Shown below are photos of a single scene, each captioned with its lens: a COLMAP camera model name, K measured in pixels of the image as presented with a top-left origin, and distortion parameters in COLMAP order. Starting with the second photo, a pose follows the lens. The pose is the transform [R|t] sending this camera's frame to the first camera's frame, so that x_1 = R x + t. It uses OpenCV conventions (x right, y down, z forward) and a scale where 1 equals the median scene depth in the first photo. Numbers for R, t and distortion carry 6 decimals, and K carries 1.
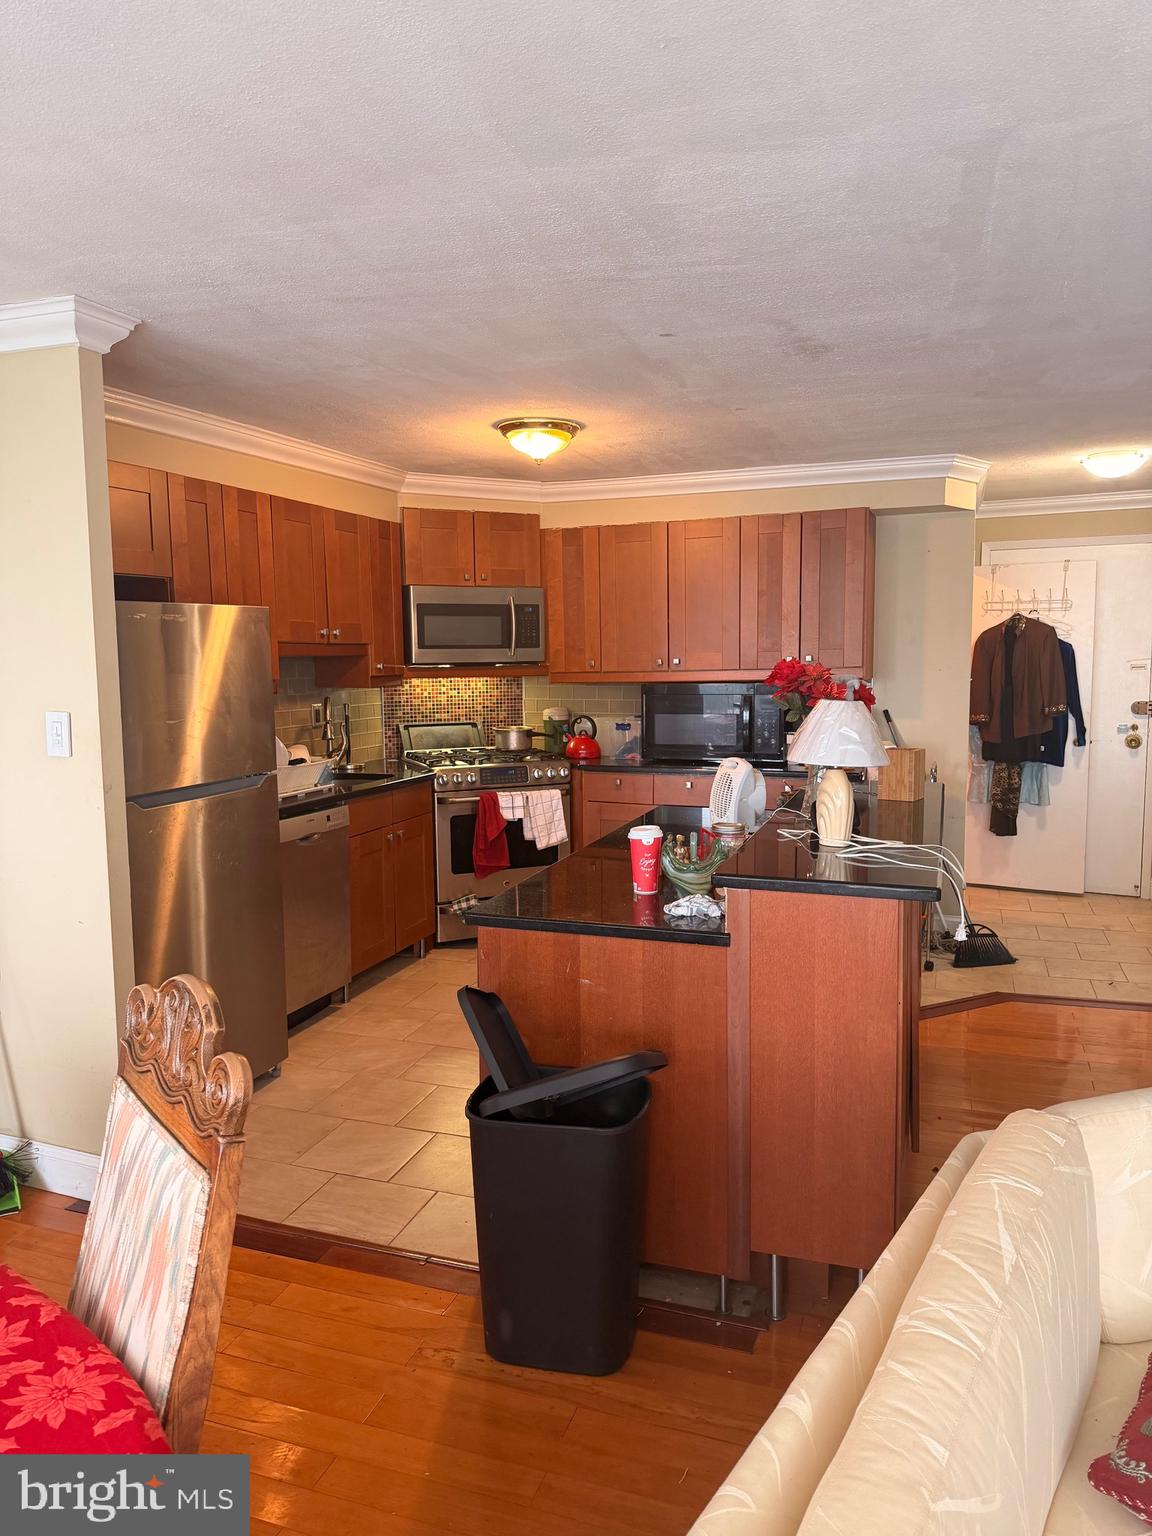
lens RADIAL K [[1069.0, 0, 587.0], [0, 1069.0, 771.4], [0, 0, 1]] dist [0.078156, -0.008439]
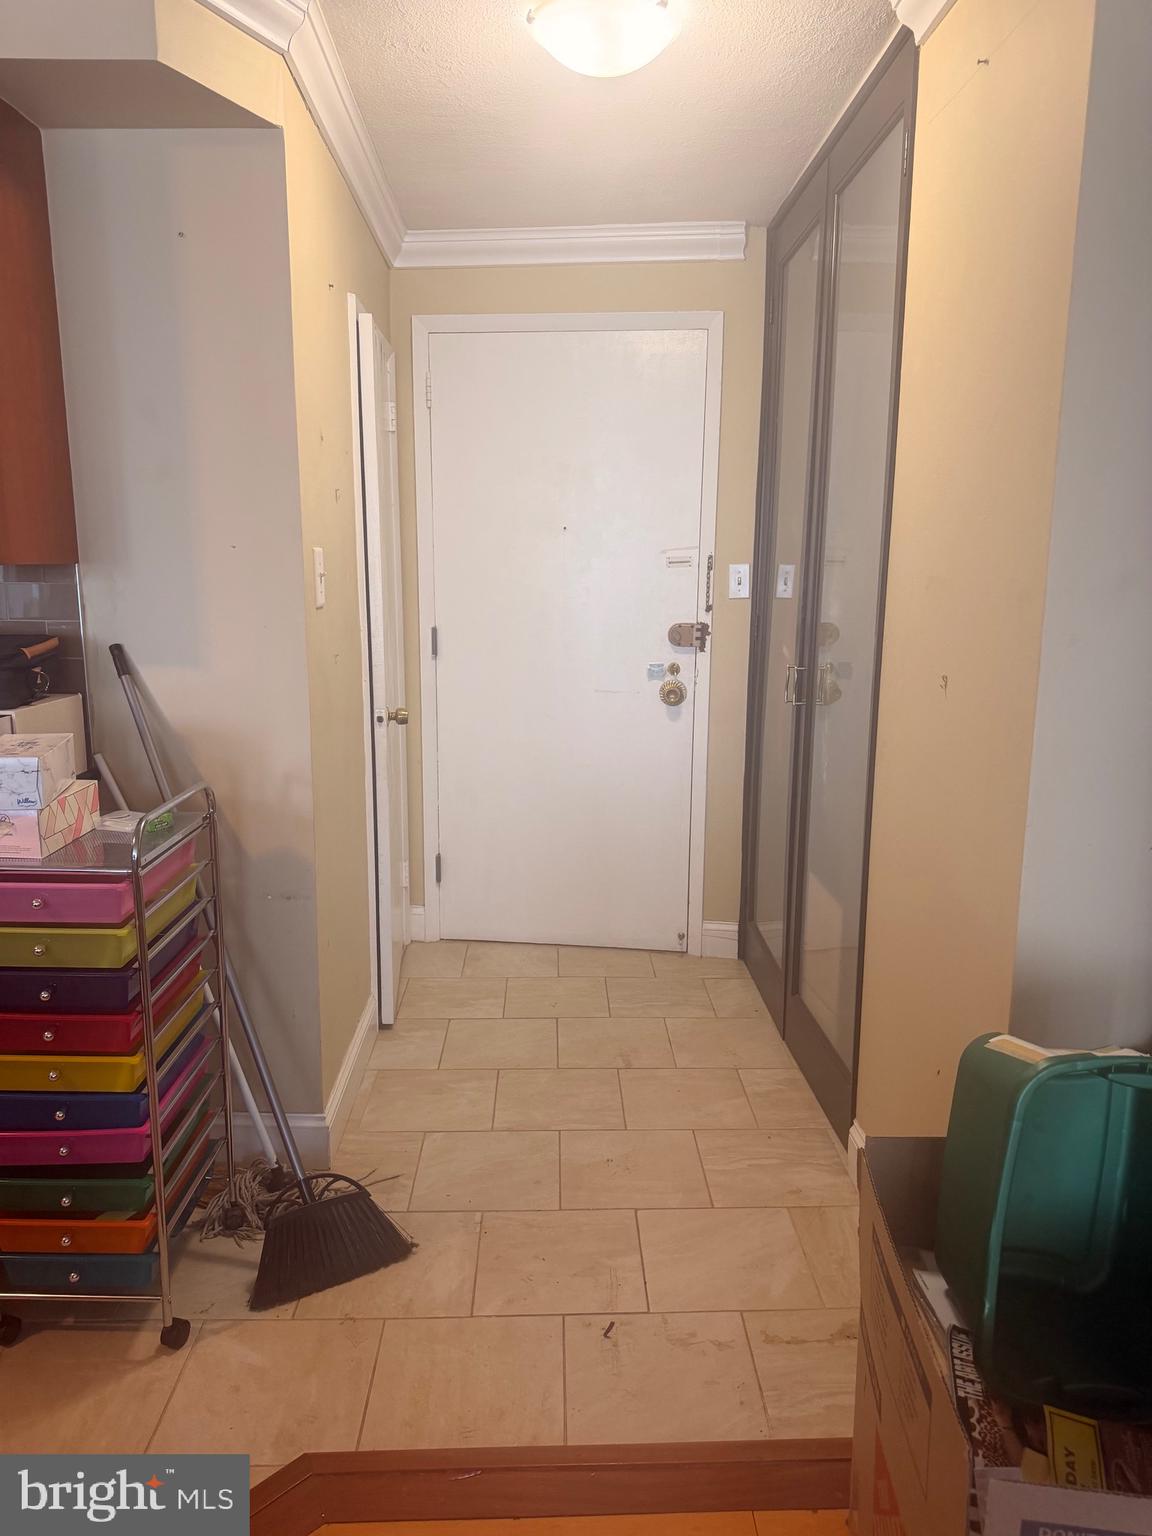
lens RADIAL K [[1069.0, 0, 565.1], [0, 1069.0, 760.7], [0, 0, 1]] dist [0.078156, -0.008439]
pose [[0.942944, -0.043505, 0.330098, 0.310328], [0.020699, 0.997169, 0.072294, -0.040864], [-0.332309, -0.061336, 0.941174, 0.579348]]
